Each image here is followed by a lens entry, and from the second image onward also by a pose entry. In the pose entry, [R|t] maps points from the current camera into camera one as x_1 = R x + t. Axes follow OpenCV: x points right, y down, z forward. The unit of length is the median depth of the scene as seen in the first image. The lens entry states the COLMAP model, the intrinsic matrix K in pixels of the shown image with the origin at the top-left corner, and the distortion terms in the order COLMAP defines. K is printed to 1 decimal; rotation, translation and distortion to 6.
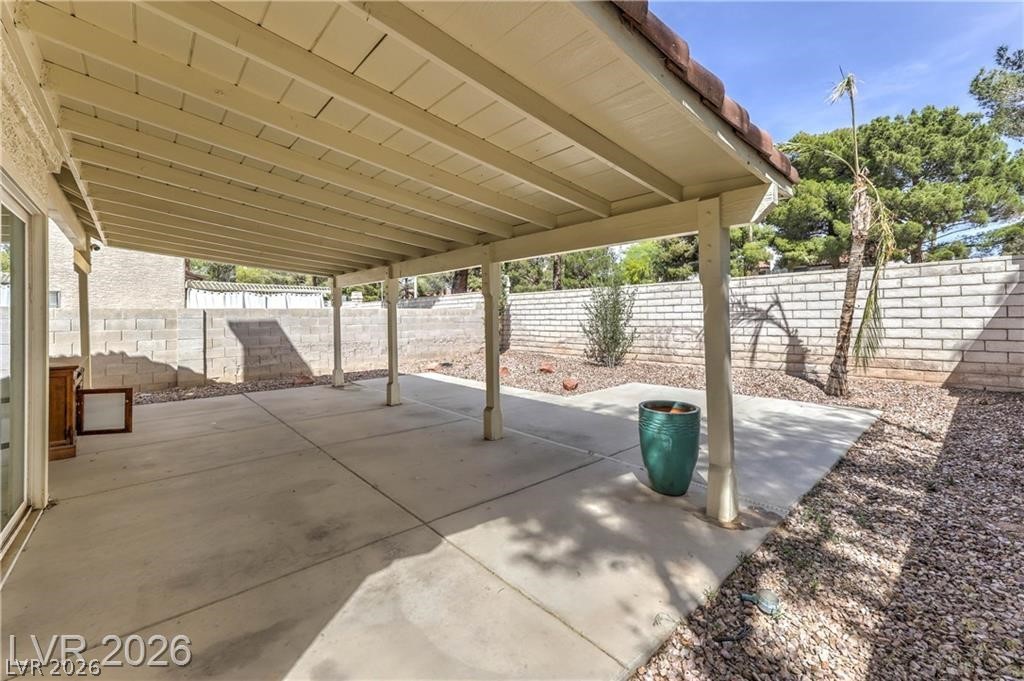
lens RADIAL K [[416.4, 0, 515.7], [0, 416.4, 306.7], [0, 0, 1]] dist [0.011465, -0.000656]
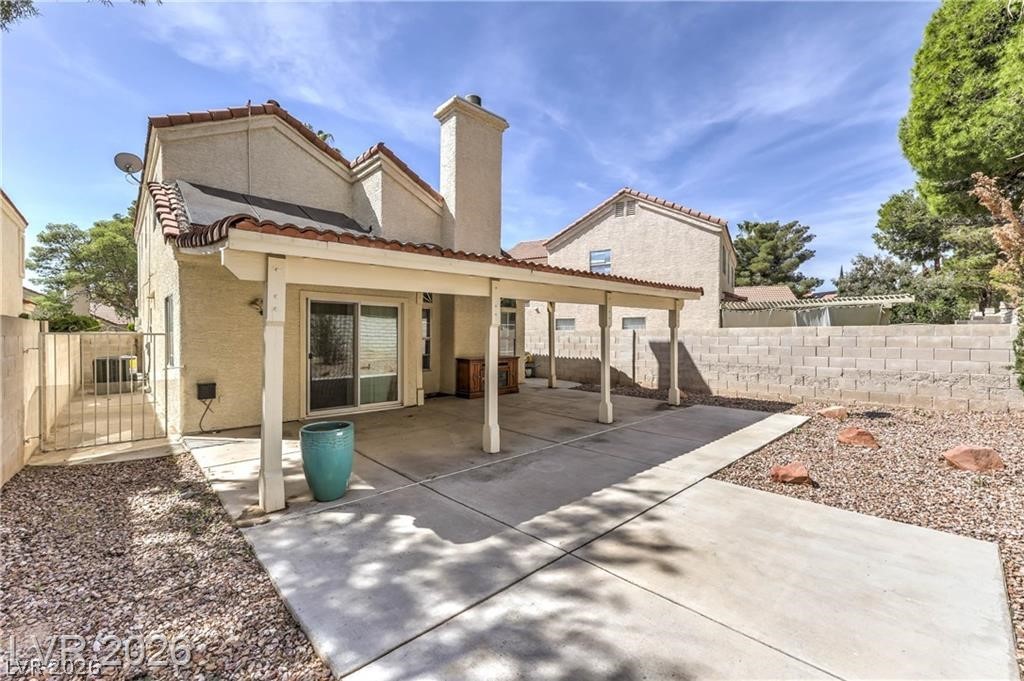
lens RADIAL K [[416.4, 0, 507.8], [0, 416.4, 345.2], [0, 0, 1]] dist [0.011465, -0.000656]
pose [[0.019050, 0.034711, -0.999216, 0.619121], [0.027961, 0.998988, 0.035237, -0.004482], [0.999427, -0.028610, 0.018060, 0.605981]]
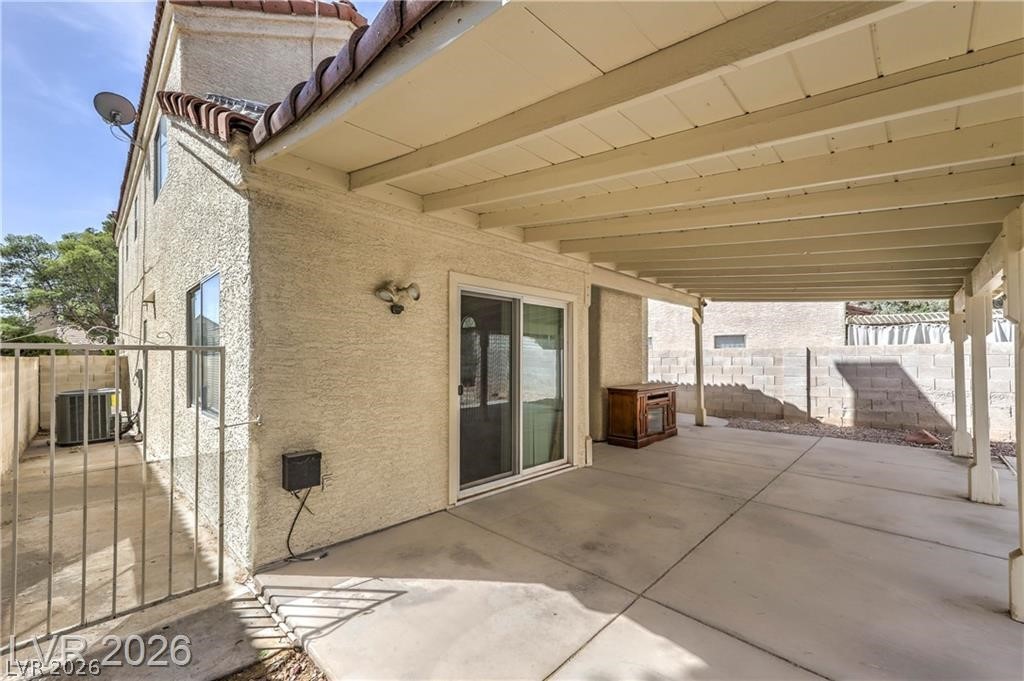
lens RADIAL K [[416.4, 0, 512.8], [0, 416.4, 359.3], [0, 0, 1]] dist [0.011465, -0.000656]
pose [[0.062036, 0.009221, -0.998031, 0.230053], [0.035072, 0.999320, 0.011413, -0.002283], [0.997458, -0.035711, 0.061670, 0.242826]]
